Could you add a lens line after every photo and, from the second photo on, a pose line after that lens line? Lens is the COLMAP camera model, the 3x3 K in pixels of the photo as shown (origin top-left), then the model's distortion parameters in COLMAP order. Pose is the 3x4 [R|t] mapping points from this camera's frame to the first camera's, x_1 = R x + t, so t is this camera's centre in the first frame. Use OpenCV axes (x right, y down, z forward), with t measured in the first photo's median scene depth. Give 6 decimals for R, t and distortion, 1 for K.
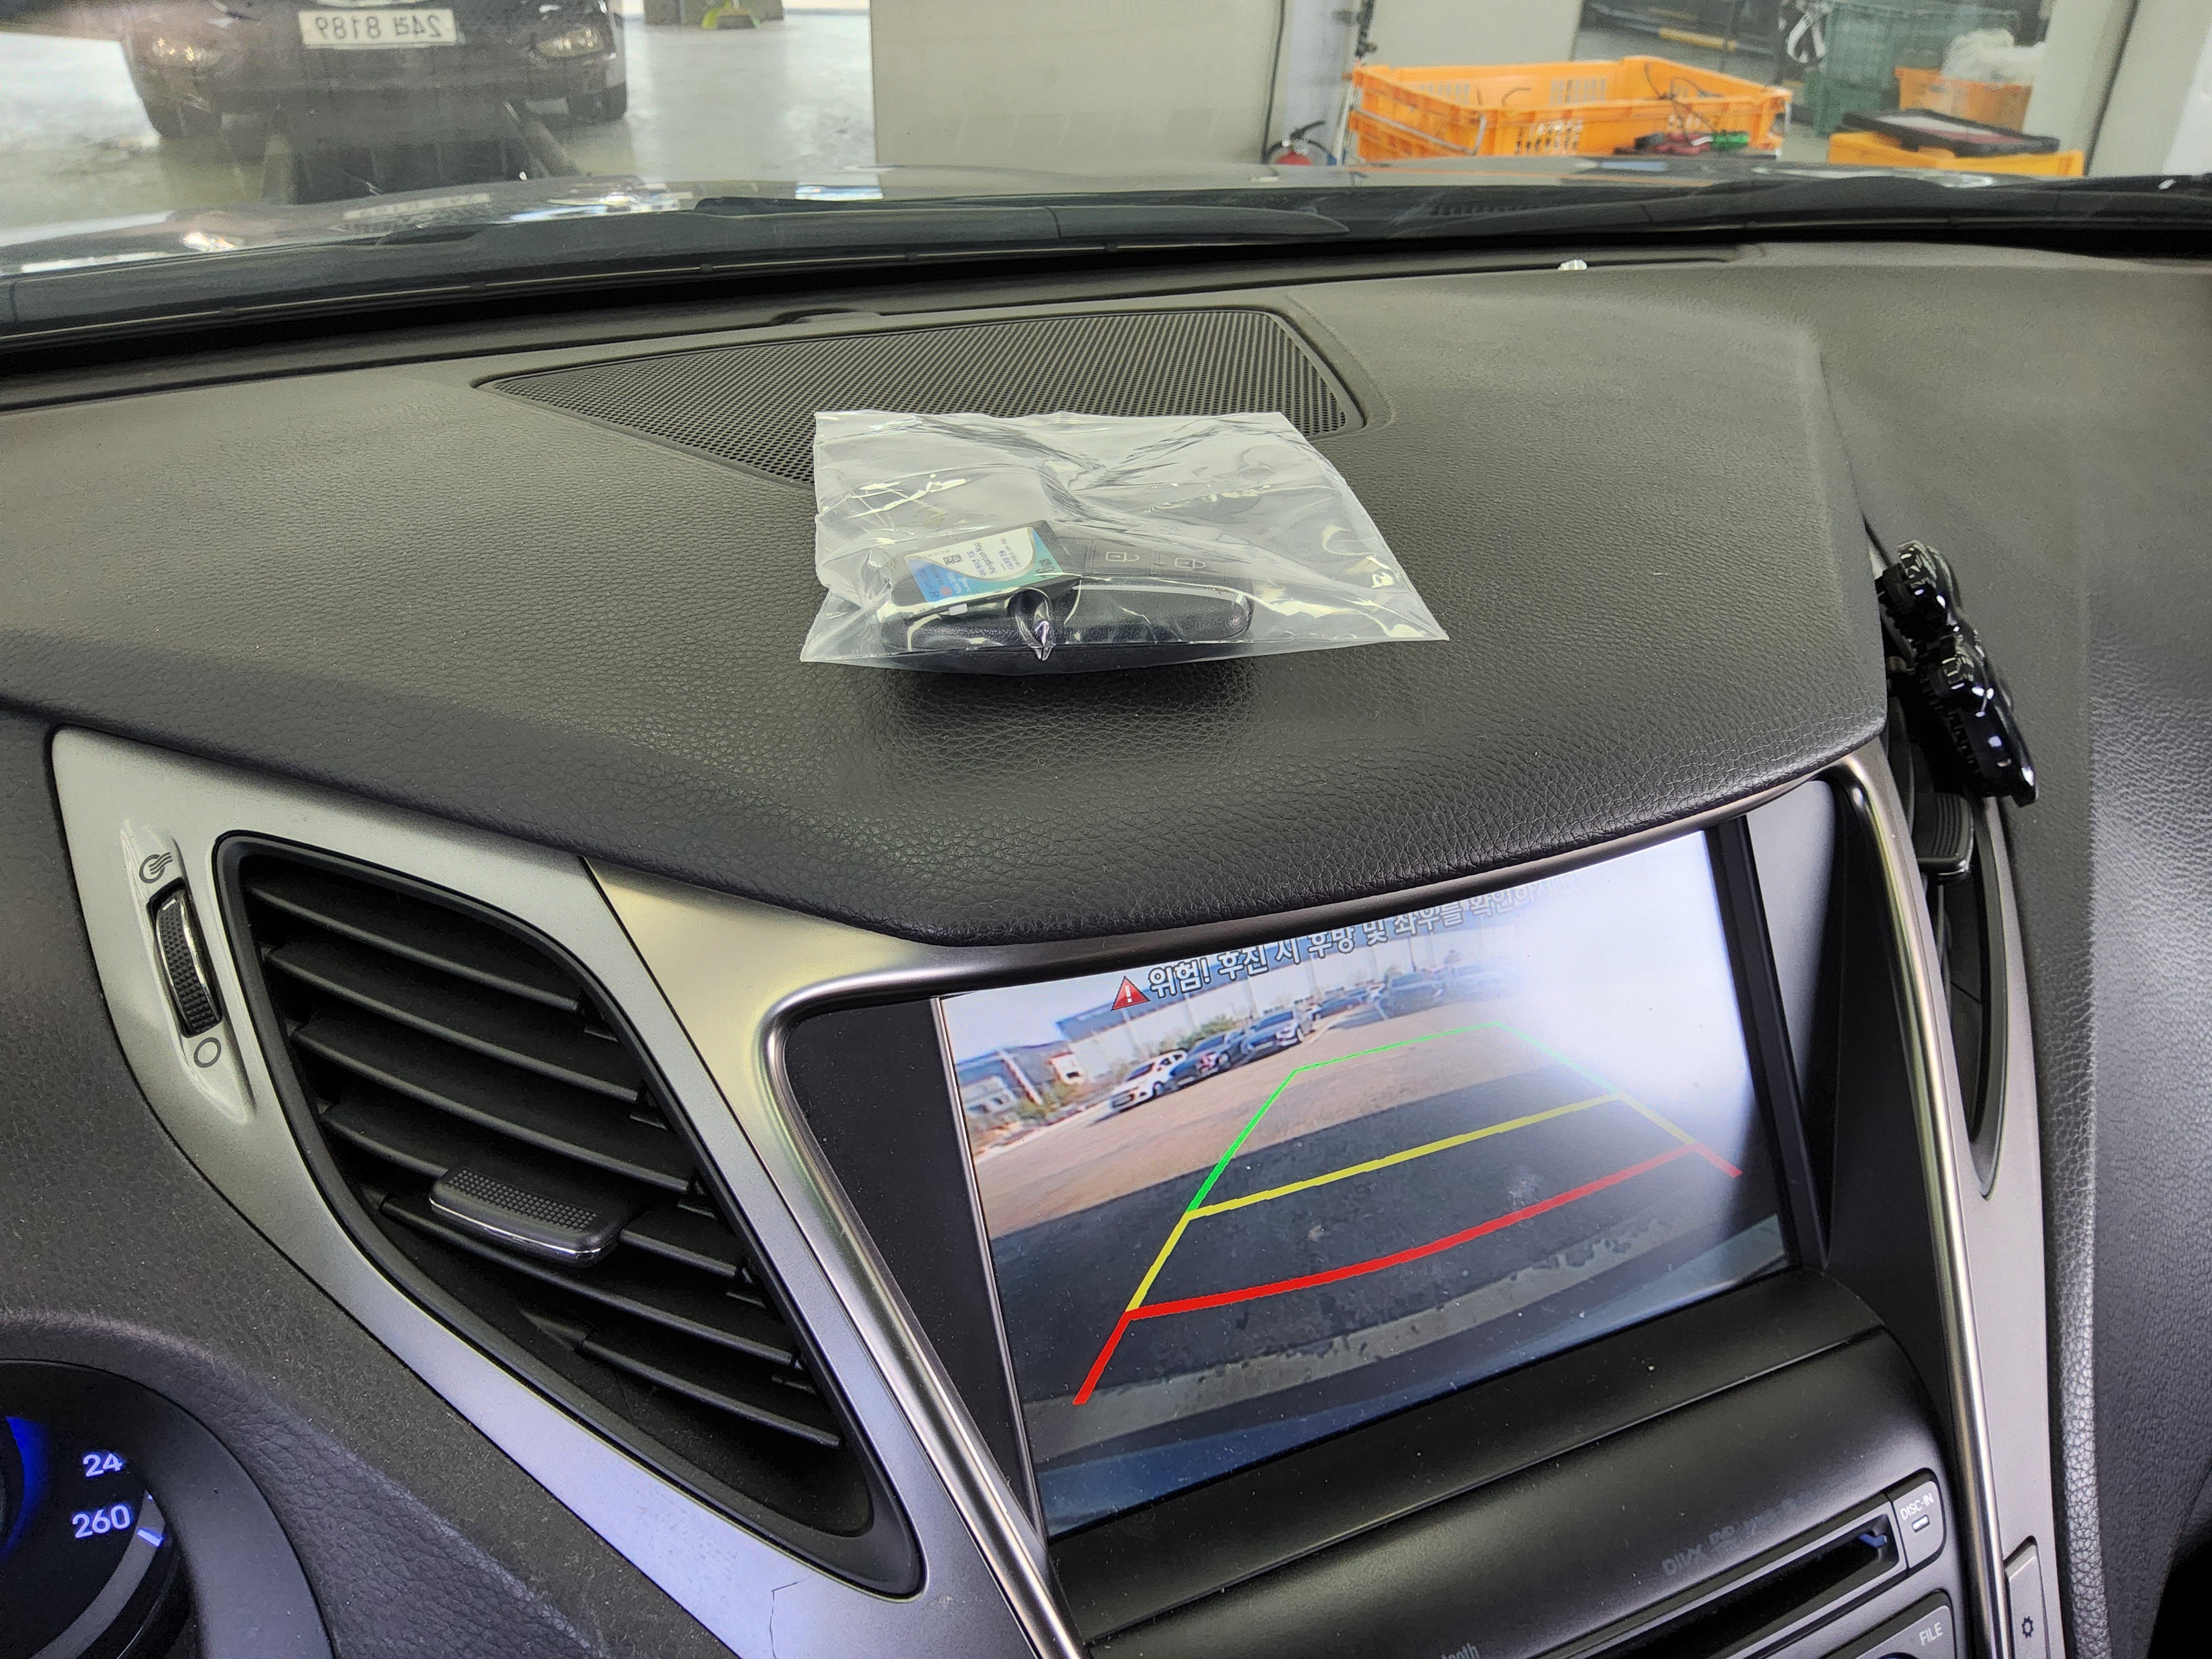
lens RADIAL K [[1648.7, 0, 1105.4], [0, 1648.7, 831.3], [0, 0, 1]] dist [0.005106, -0.025289]
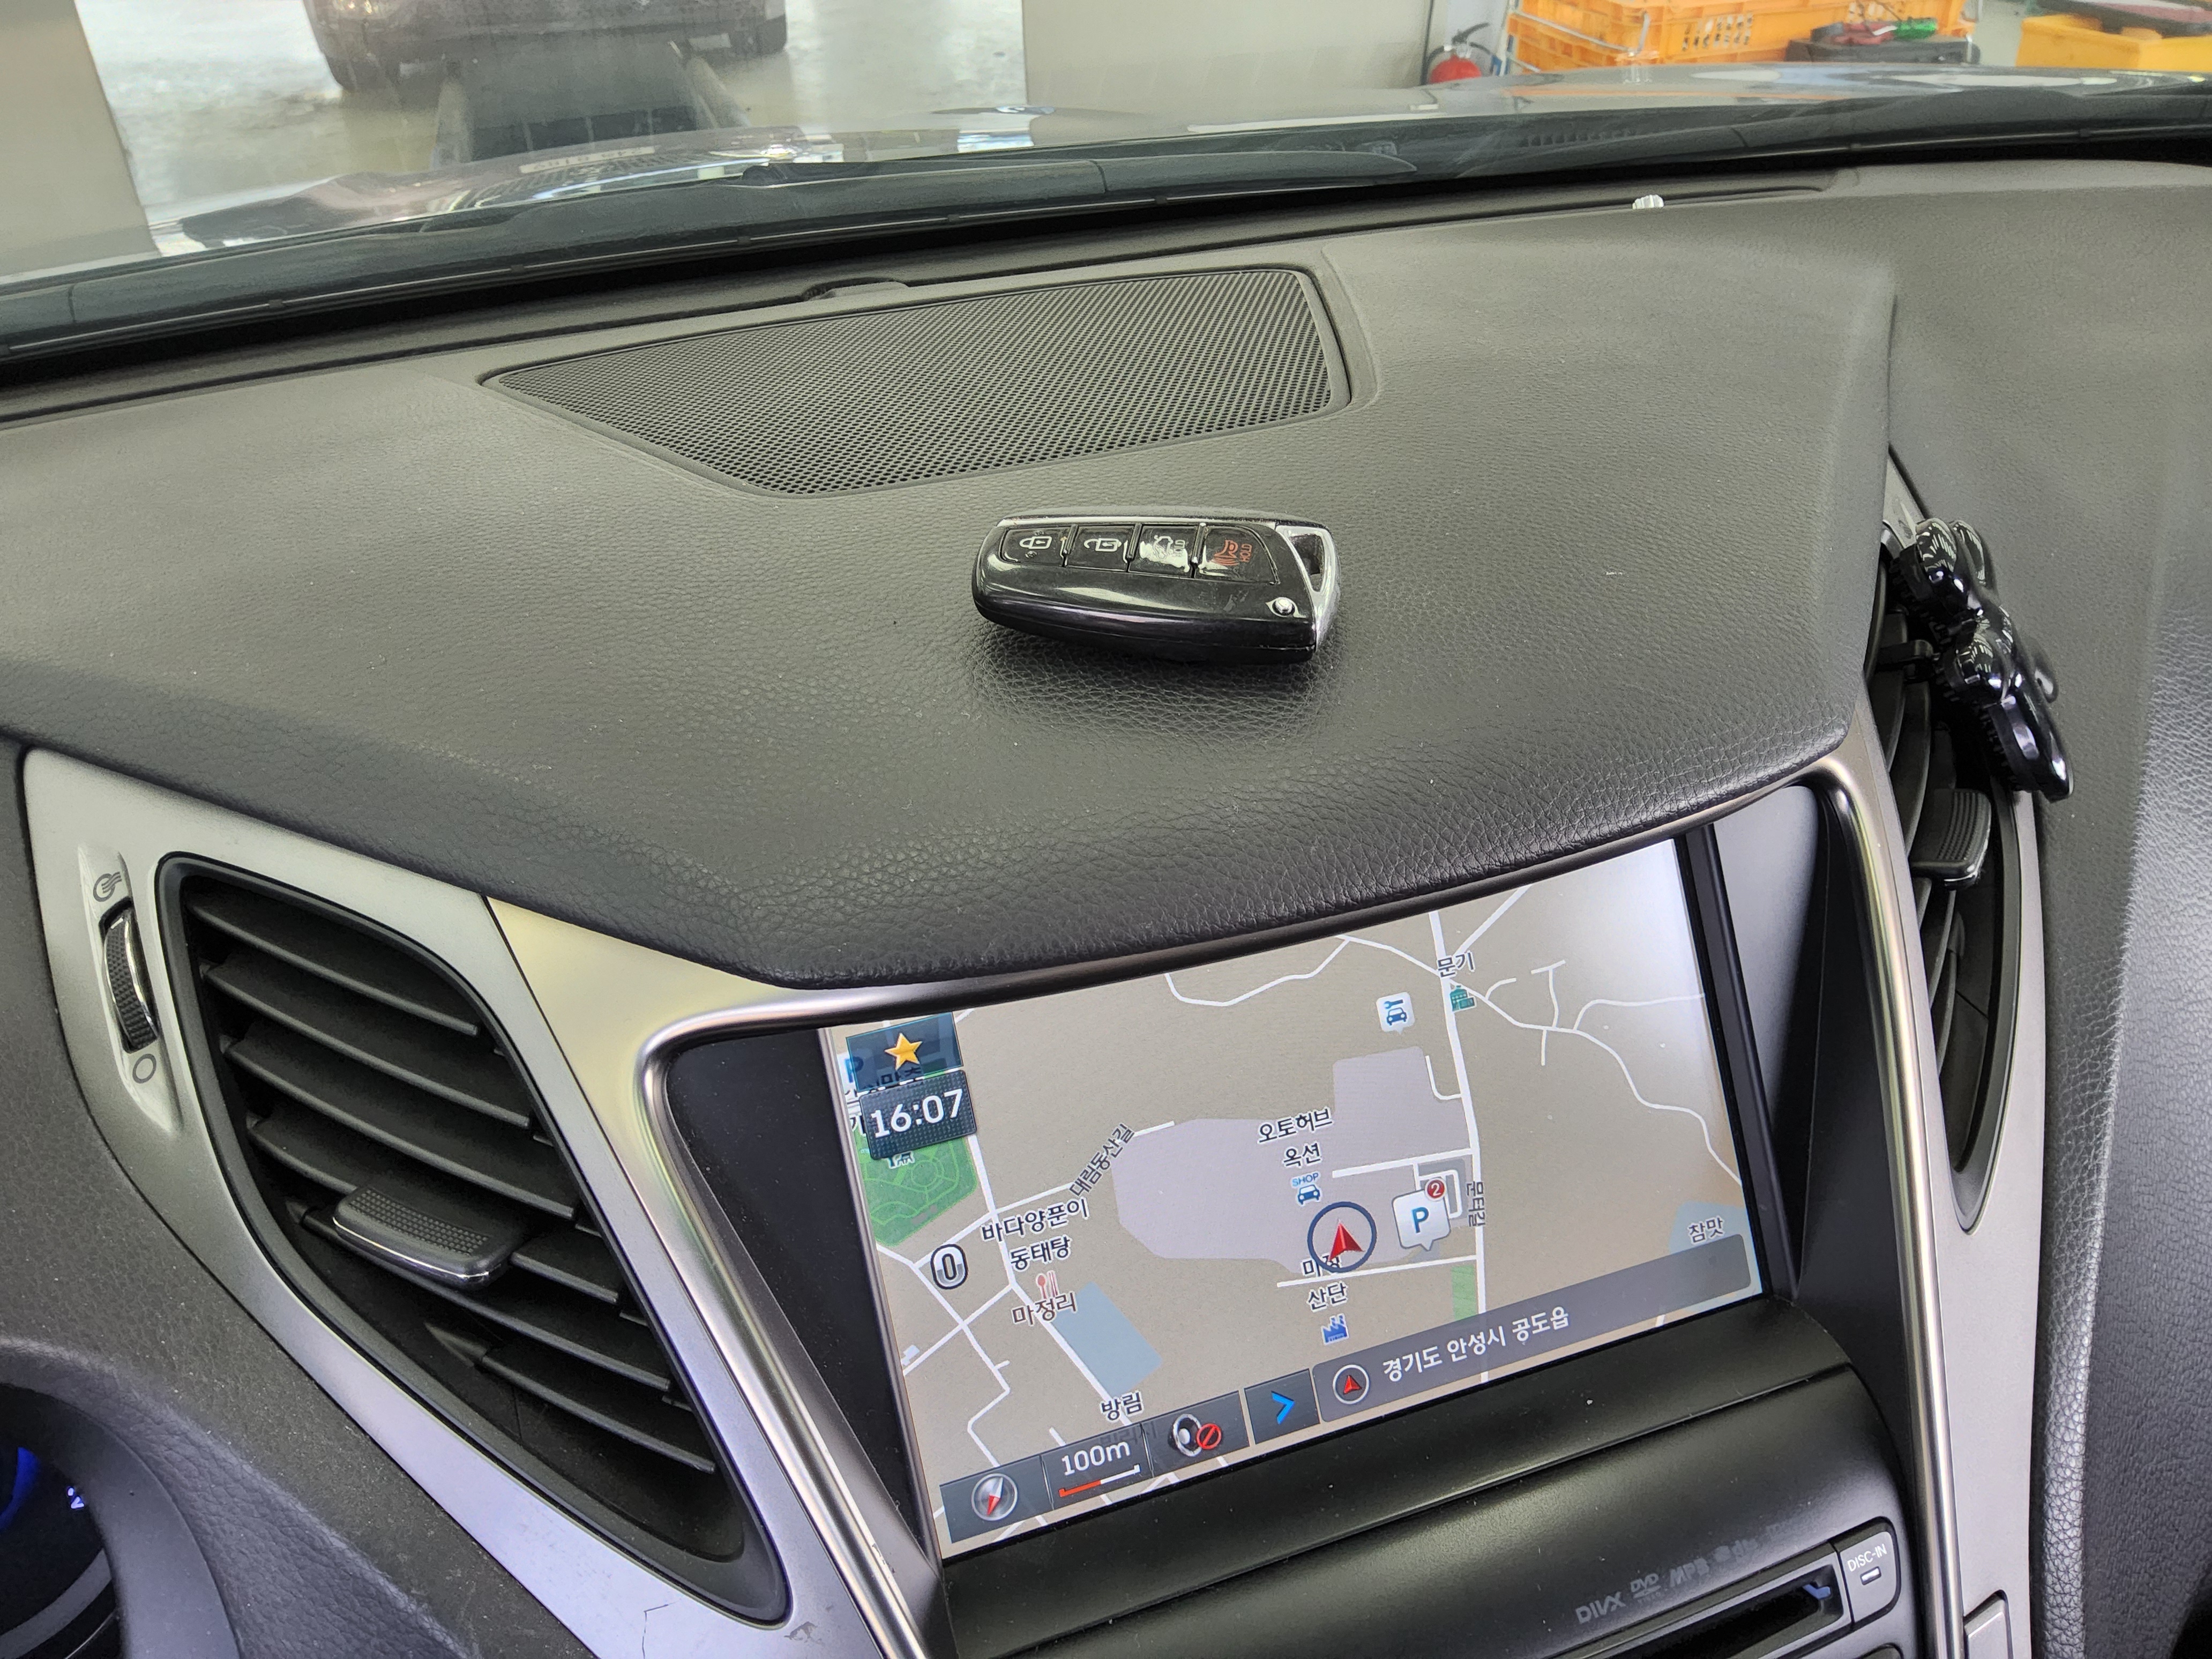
lens RADIAL K [[1648.7, 0, 1127.3], [0, 1648.7, 814.9], [0, 0, 1]] dist [0.005106, -0.025289]
pose [[0.995233, 0.000248, -0.097529, 0.158897], [0.003566, 0.999236, 0.038923, -0.058210], [0.097464, -0.039085, 0.994471, 0.026705]]
